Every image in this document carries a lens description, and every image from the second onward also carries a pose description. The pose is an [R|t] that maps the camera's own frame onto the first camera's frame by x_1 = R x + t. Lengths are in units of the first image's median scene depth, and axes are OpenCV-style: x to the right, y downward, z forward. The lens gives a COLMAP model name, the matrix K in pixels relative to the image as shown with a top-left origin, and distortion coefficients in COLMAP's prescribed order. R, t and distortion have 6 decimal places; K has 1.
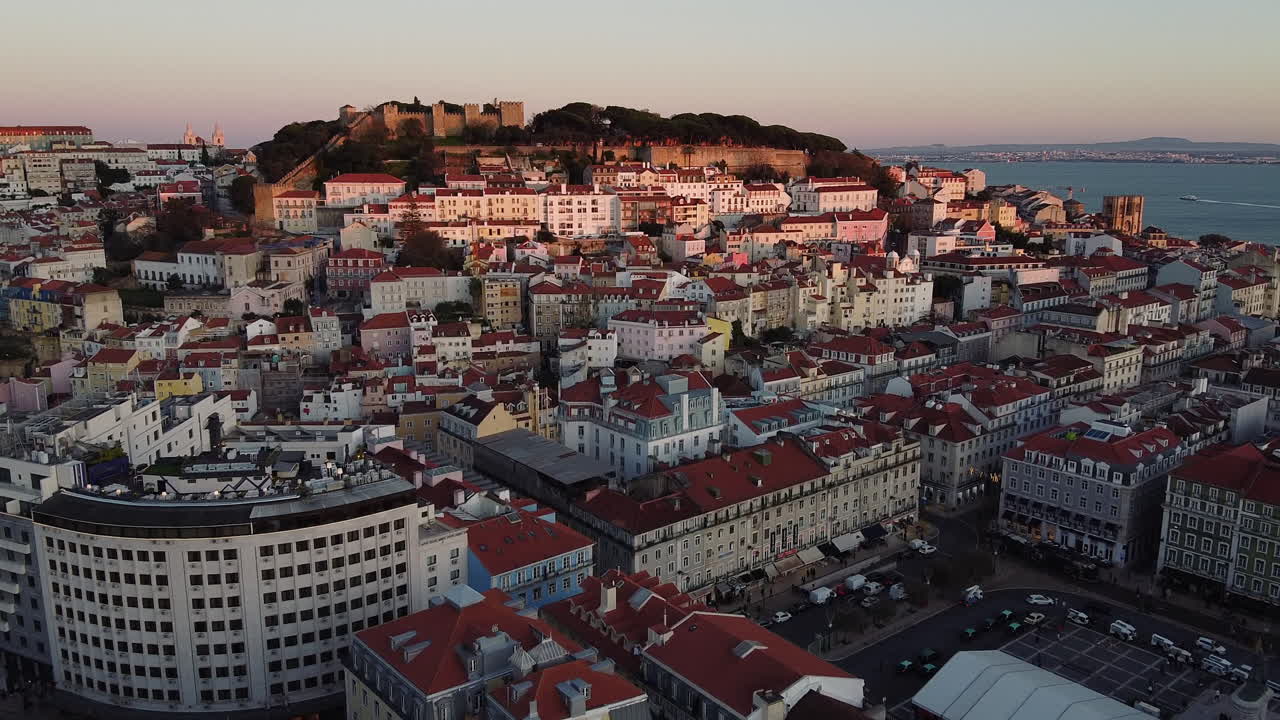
lens RADIAL K [[1013.9, 0, 615.1], [0, 1013.9, 364.8], [0, 0, 1]] dist [0.186504, -0.311430]
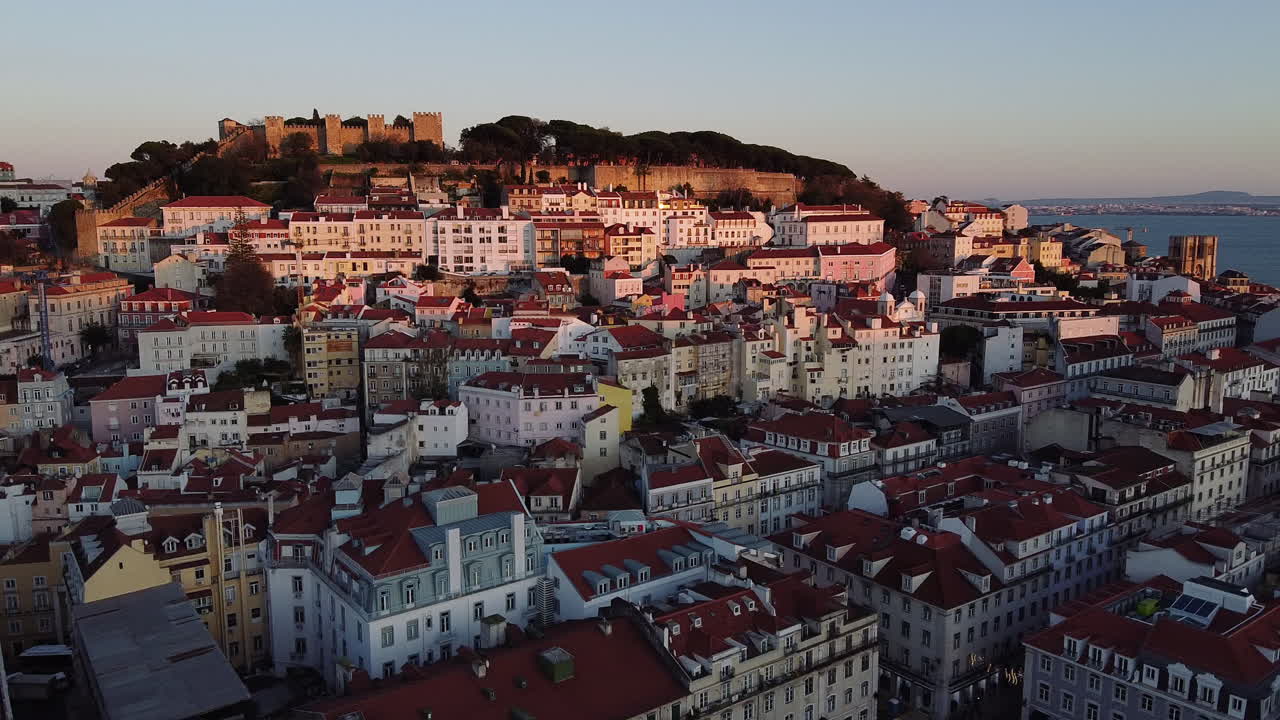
lens RADIAL K [[933.8, 0, 640.0], [0, 933.8, 360.0], [0, 0, 1]] dist [0.125676, -0.172825]
pose [[0.998069, 0.003740, -0.062000, 0.148443], [-0.007049, 0.998557, -0.053234, -0.027261], [0.061712, 0.053569, 0.996655, 0.347839]]
